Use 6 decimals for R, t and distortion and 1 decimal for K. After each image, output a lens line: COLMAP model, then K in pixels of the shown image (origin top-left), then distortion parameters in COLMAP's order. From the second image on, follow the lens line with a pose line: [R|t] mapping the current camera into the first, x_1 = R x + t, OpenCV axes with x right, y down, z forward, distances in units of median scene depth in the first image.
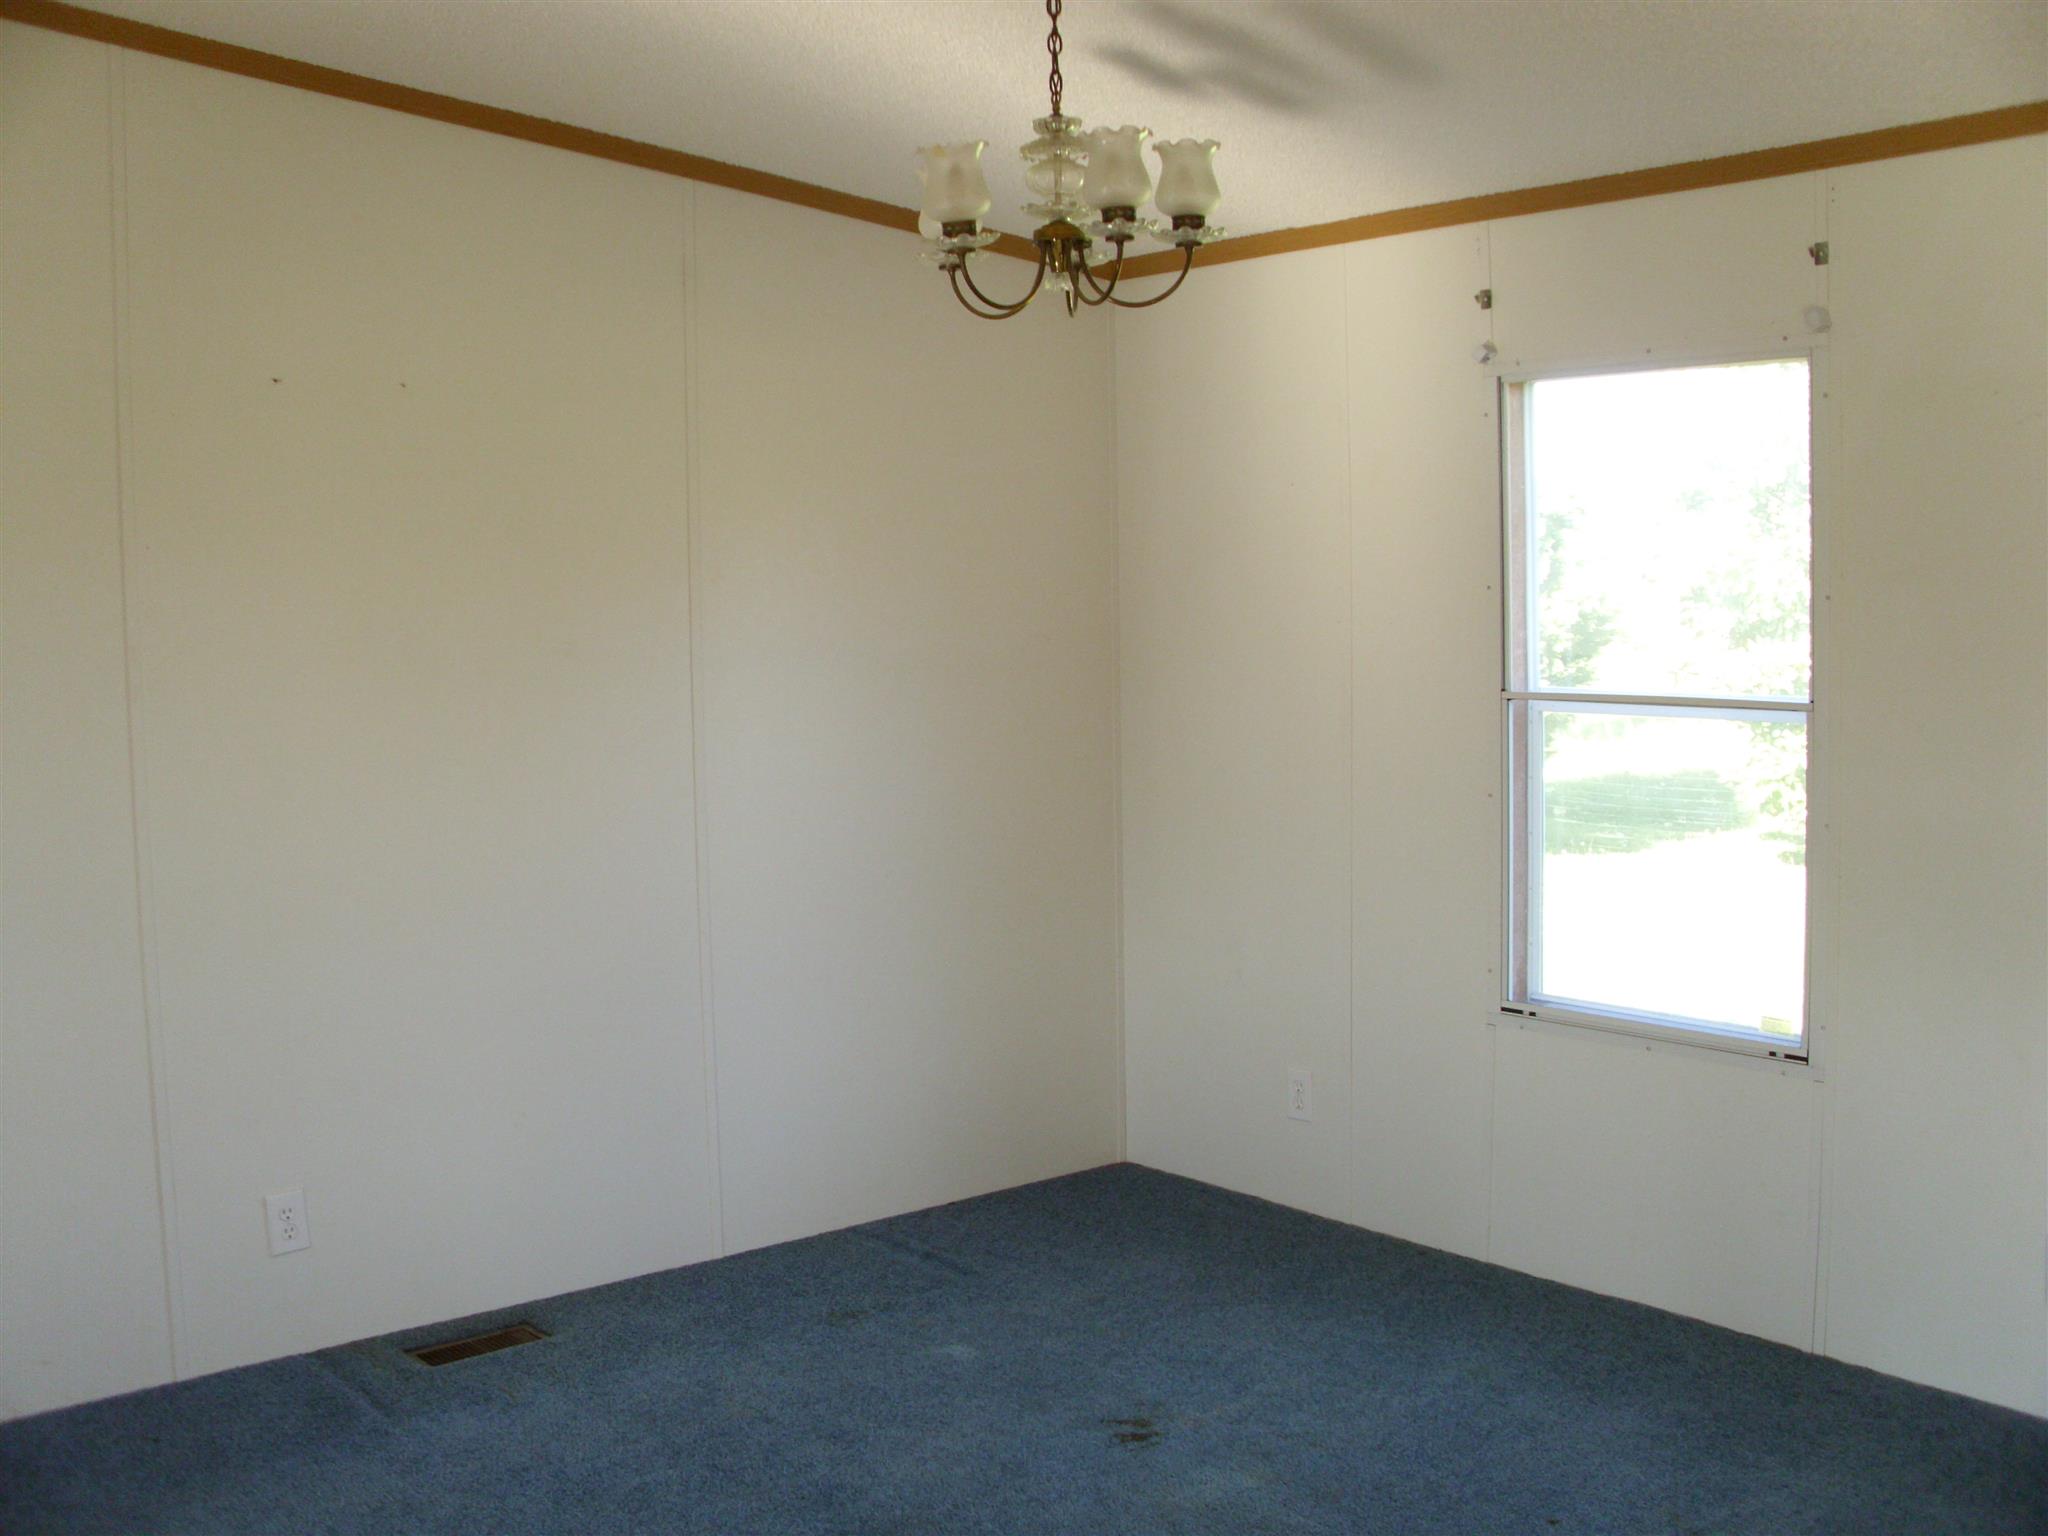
lens RADIAL K [[2093.9, 0, 1024.0], [0, 2093.9, 768.0], [0, 0, 1]] dist [-0.186006, 0.015162]
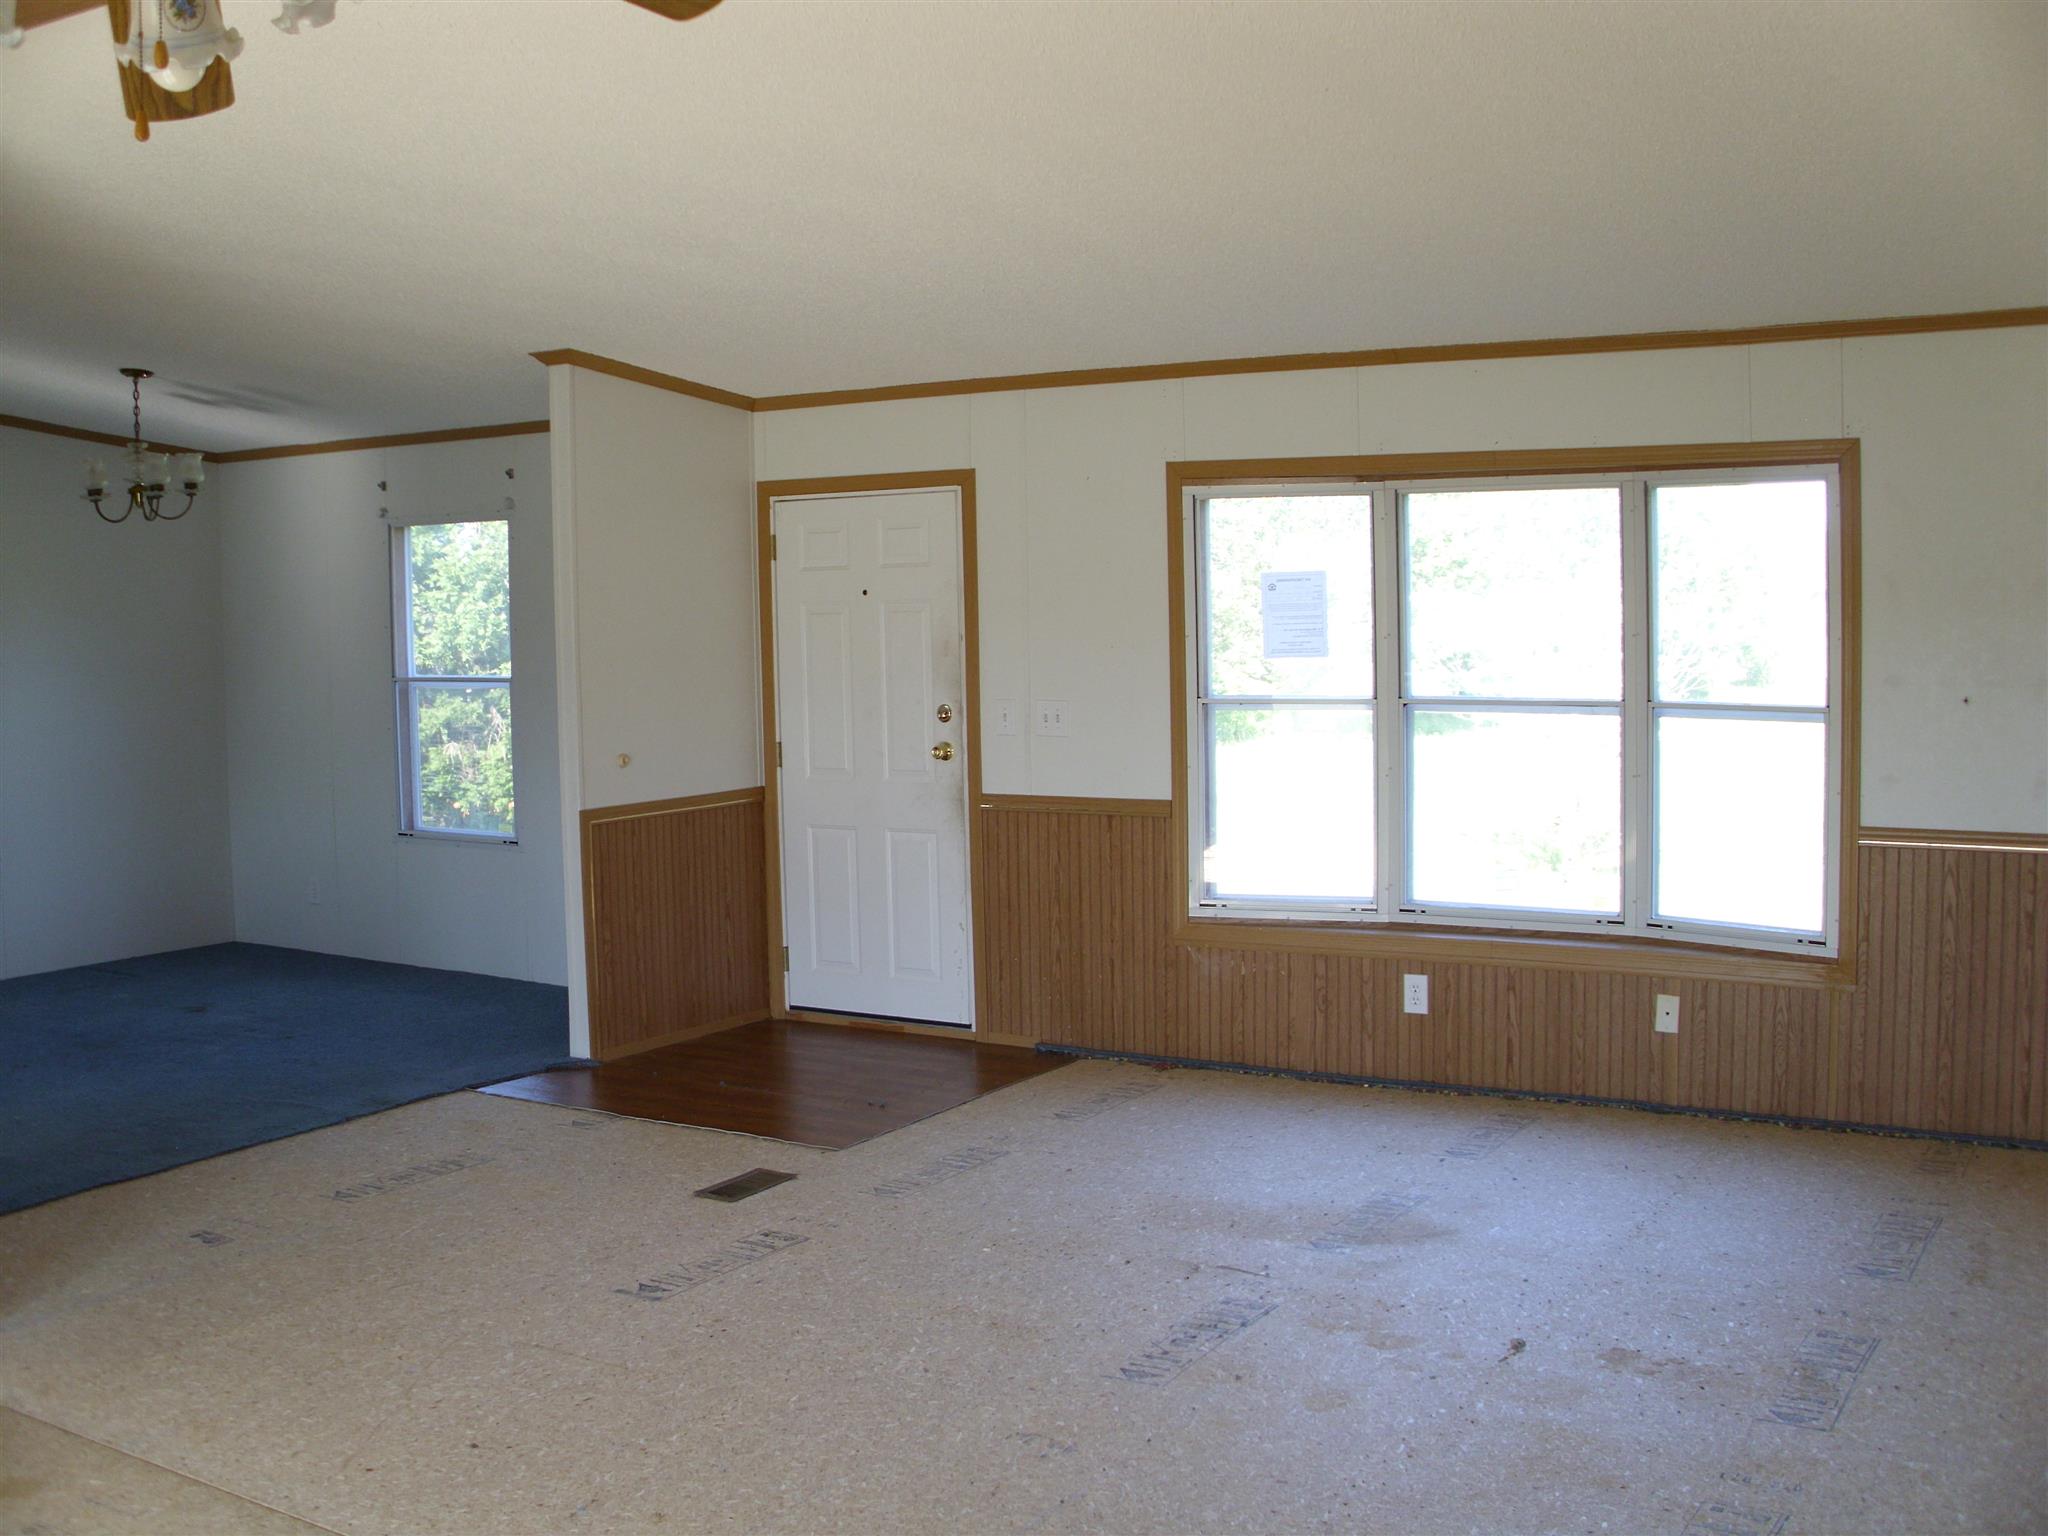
lens RADIAL K [[2093.9, 0, 1024.0], [0, 2093.9, 768.0], [0, 0, 1]] dist [-0.186006, 0.015162]
pose [[0.947972, -0.023229, 0.317505, 0.175533], [0.026810, 0.999617, -0.006911, 0.083830], [-0.317223, 0.015064, 0.948231, -1.134252]]
